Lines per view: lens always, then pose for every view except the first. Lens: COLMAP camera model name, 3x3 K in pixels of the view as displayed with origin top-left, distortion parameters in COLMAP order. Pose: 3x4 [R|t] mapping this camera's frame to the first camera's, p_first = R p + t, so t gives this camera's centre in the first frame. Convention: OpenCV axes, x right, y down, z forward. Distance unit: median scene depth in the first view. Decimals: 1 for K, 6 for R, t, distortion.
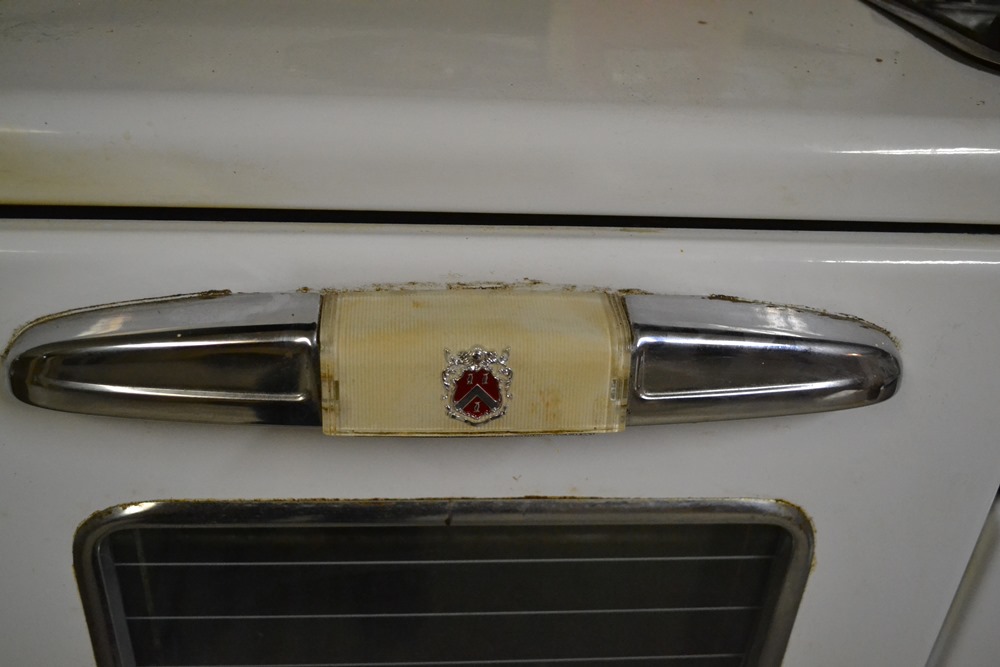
lens RADIAL K [[972.3, 0, 500.0], [0, 972.3, 333.5], [0, 0, 1]] dist [-0.078372, 0.010123]
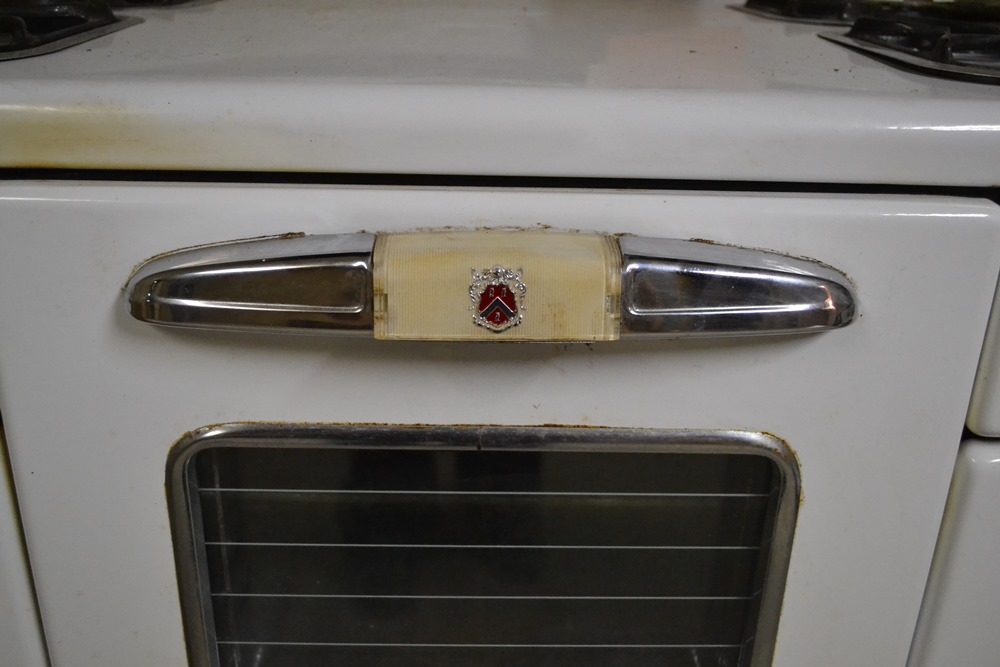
lens RADIAL K [[972.3, 0, 500.0], [0, 972.3, 333.5], [0, 0, 1]] dist [-0.078372, 0.010123]
pose [[0.997952, -0.006128, -0.063675, 0.056231], [-0.002668, 0.990549, -0.137132, 0.256970], [0.063913, 0.137021, 0.988504, -0.217931]]
